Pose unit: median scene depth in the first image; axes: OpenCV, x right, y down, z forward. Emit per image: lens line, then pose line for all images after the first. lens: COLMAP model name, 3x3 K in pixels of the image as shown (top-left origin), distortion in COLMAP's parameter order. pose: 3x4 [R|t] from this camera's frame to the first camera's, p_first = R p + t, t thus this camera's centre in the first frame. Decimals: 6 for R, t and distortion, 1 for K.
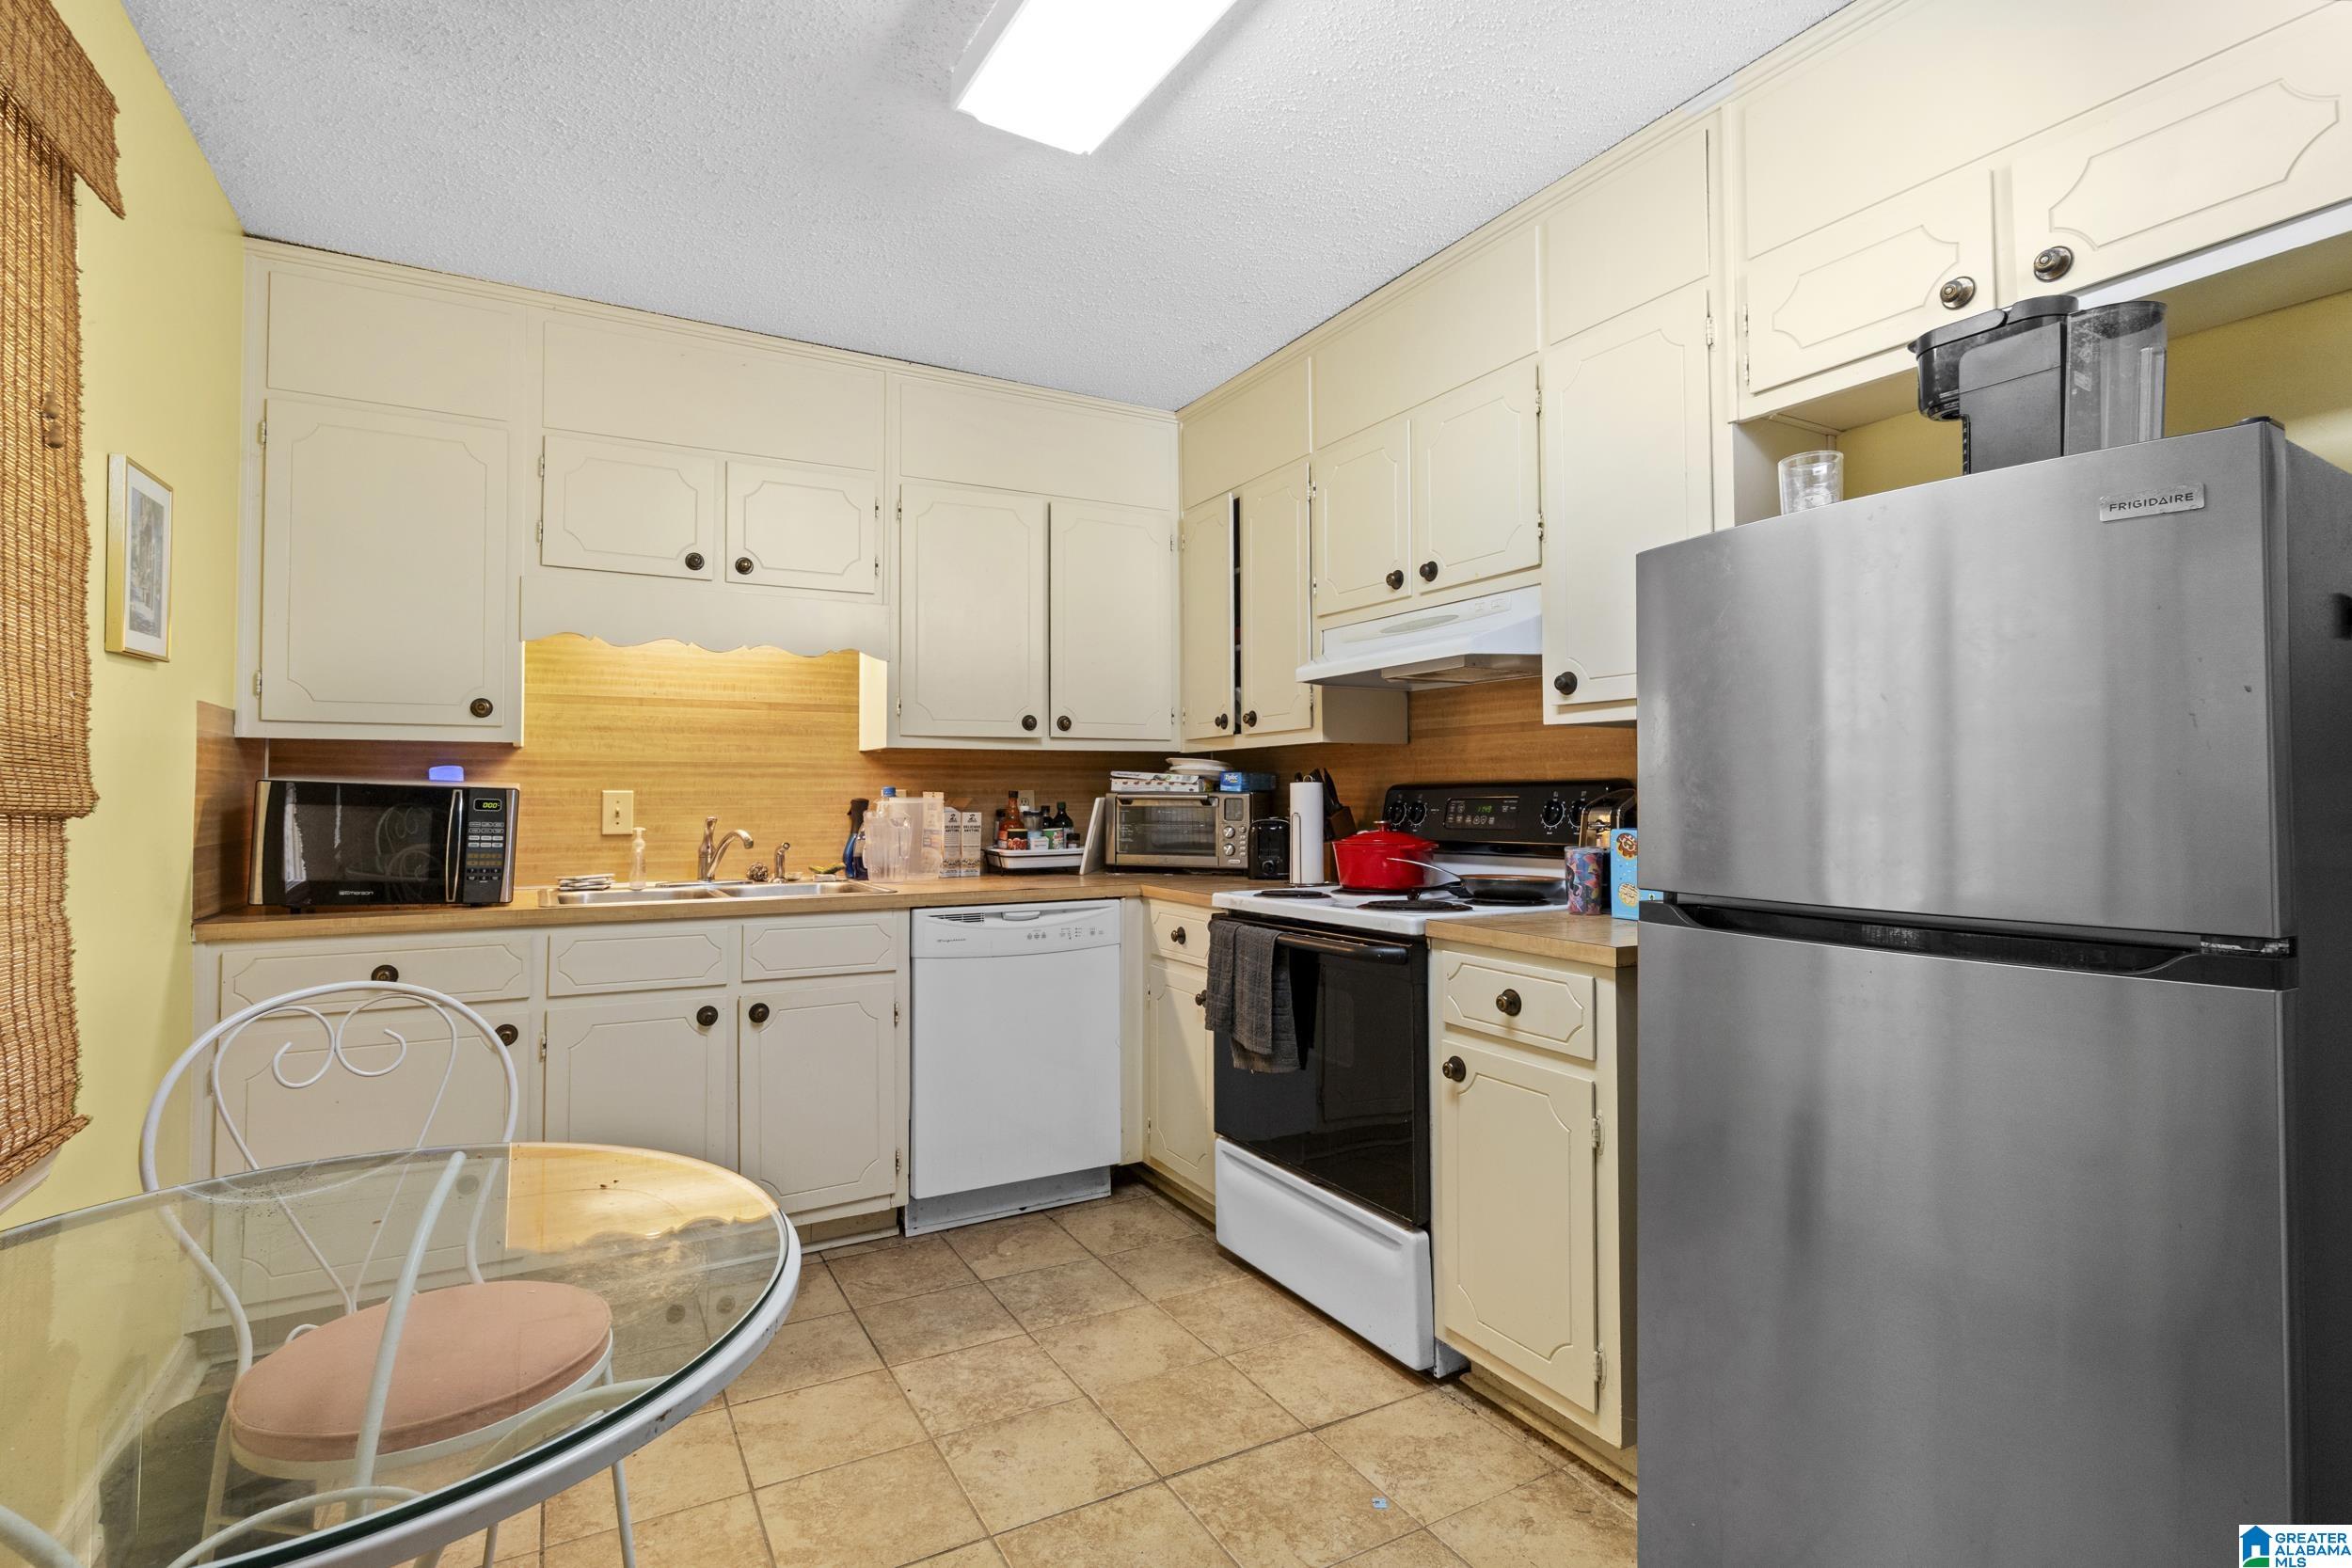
lens RADIAL K [[1099.9, 0, 1171.7], [0, 1099.9, 774.1], [0, 0, 1]] dist [0.001087, 0.000072]
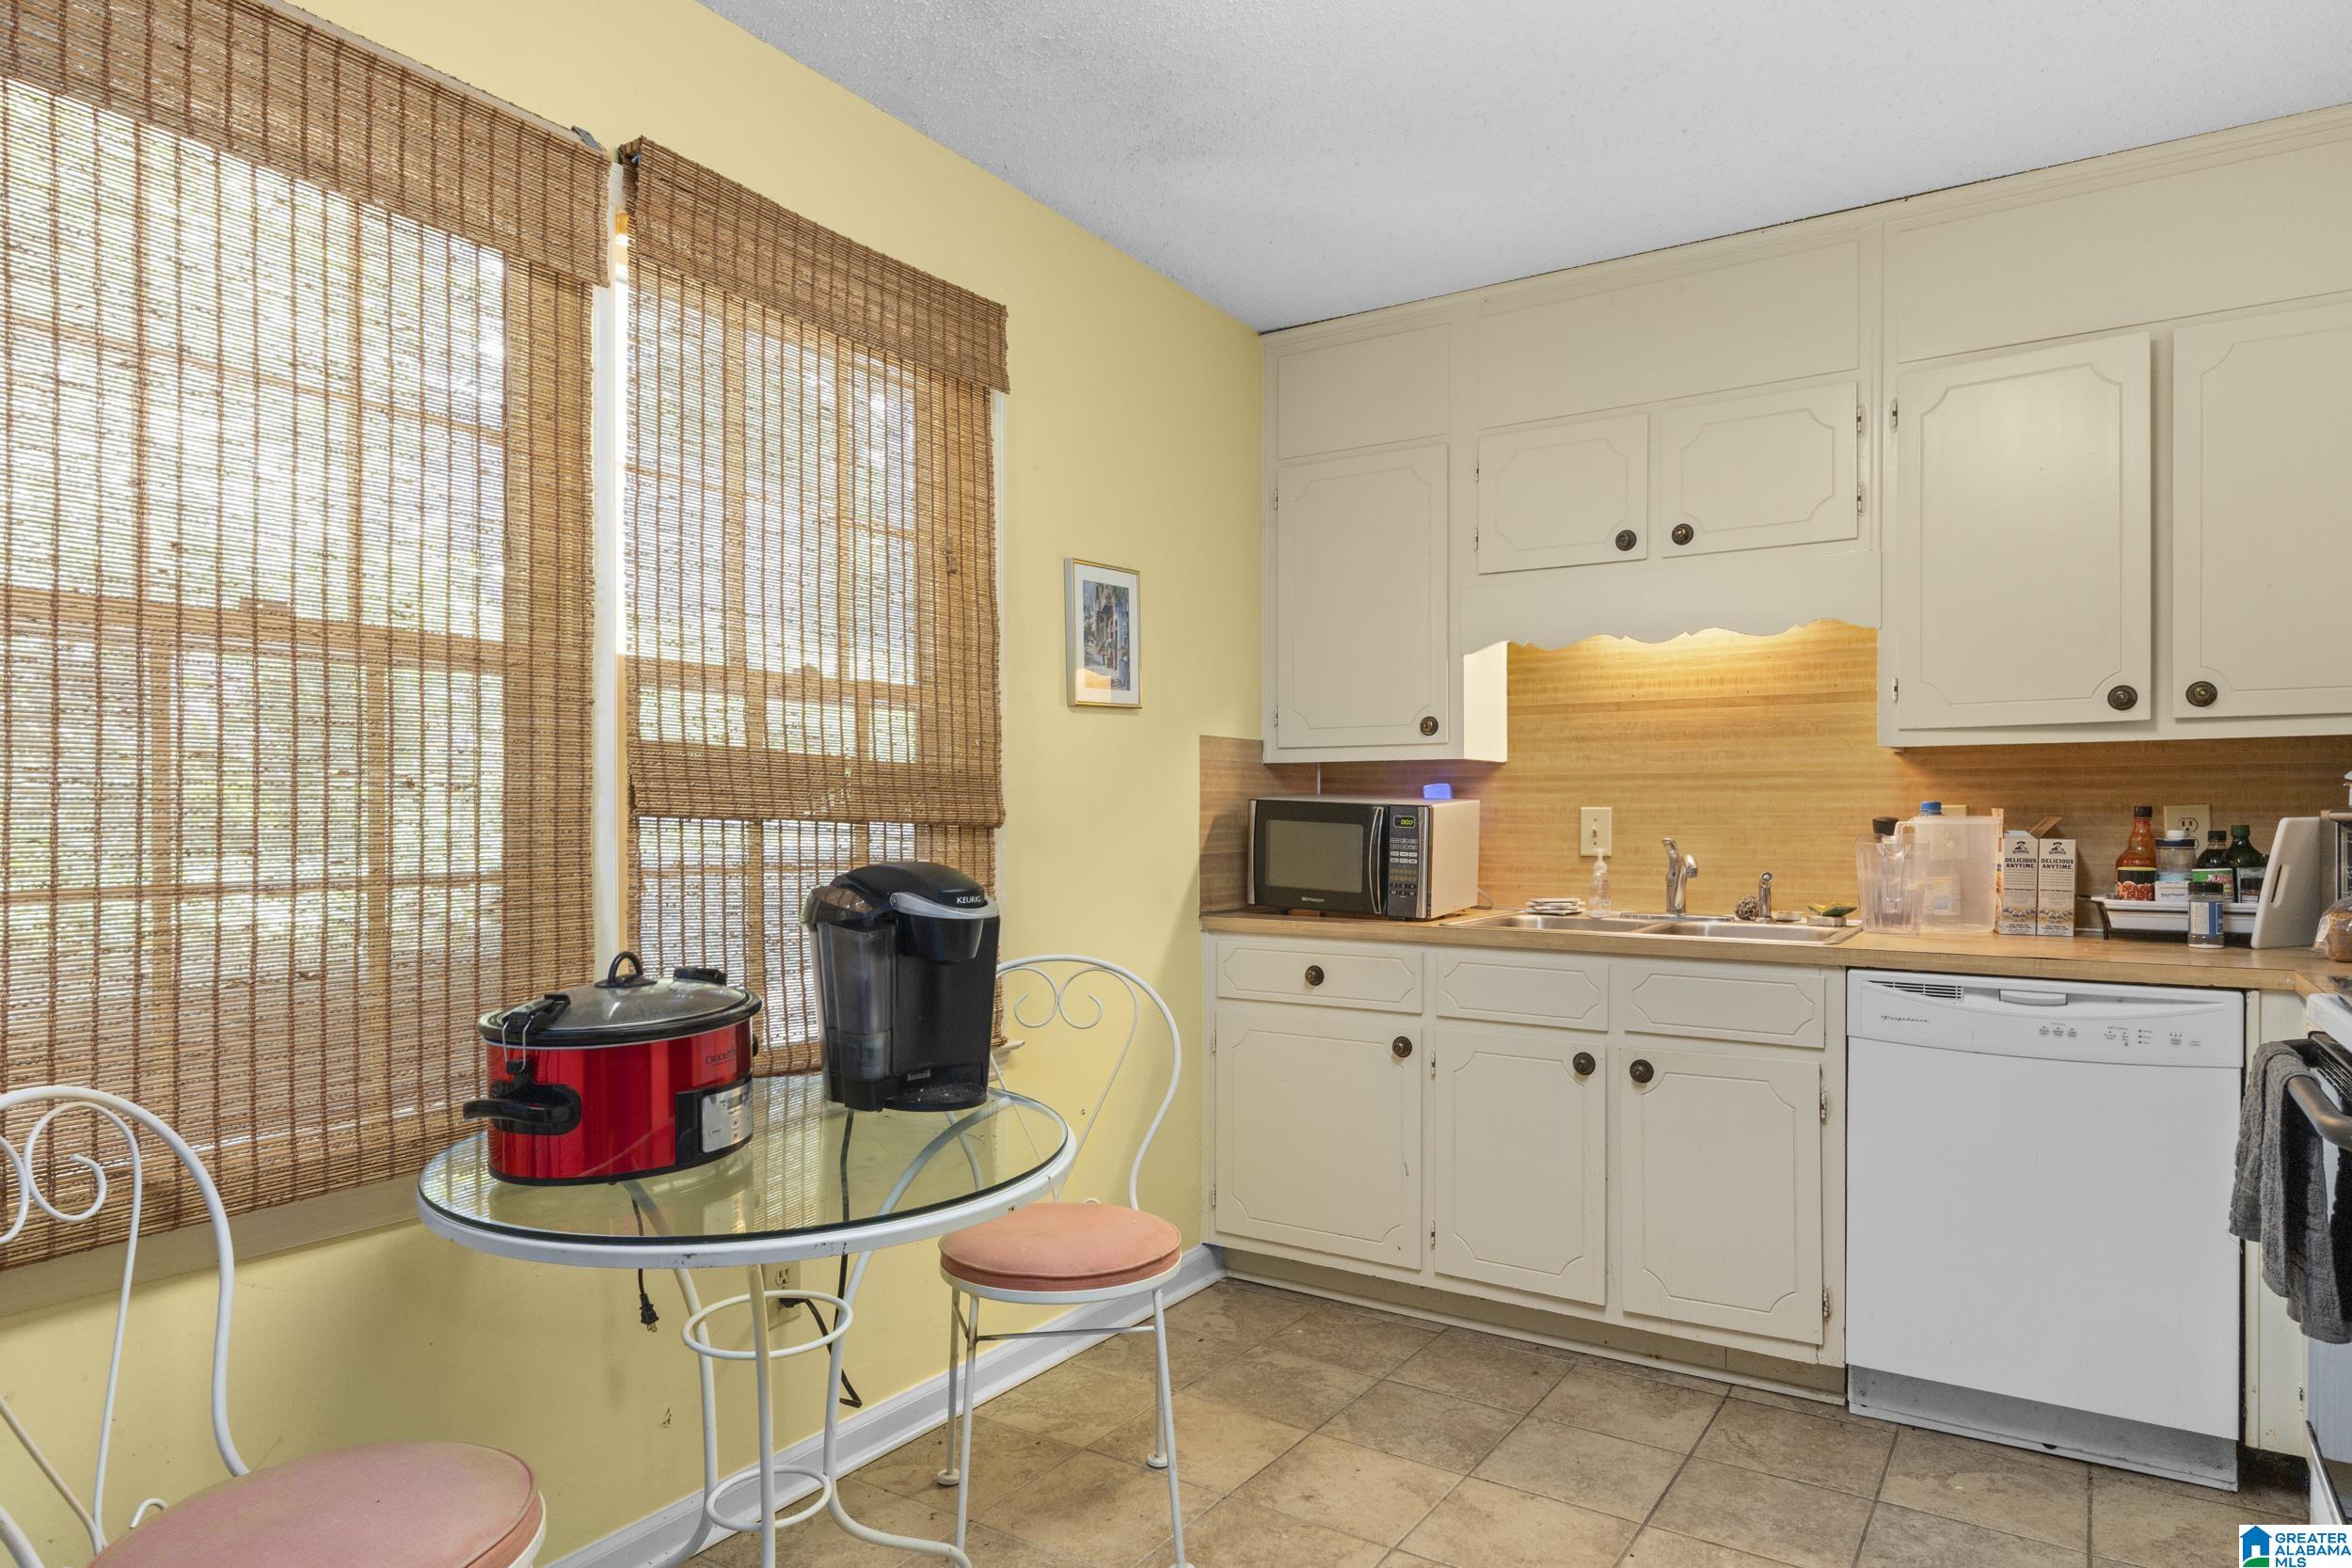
lens RADIAL K [[1397.5, 0, 1230.7], [0, 1397.5, 827.2], [0, 0, 1]] dist [0.003230, 0.002526]
pose [[0.494085, 0.010632, -0.869349, 0.340149], [0.016069, 0.999643, 0.021358, 0.002123], [0.869265, -0.024523, 0.493738, 0.174166]]
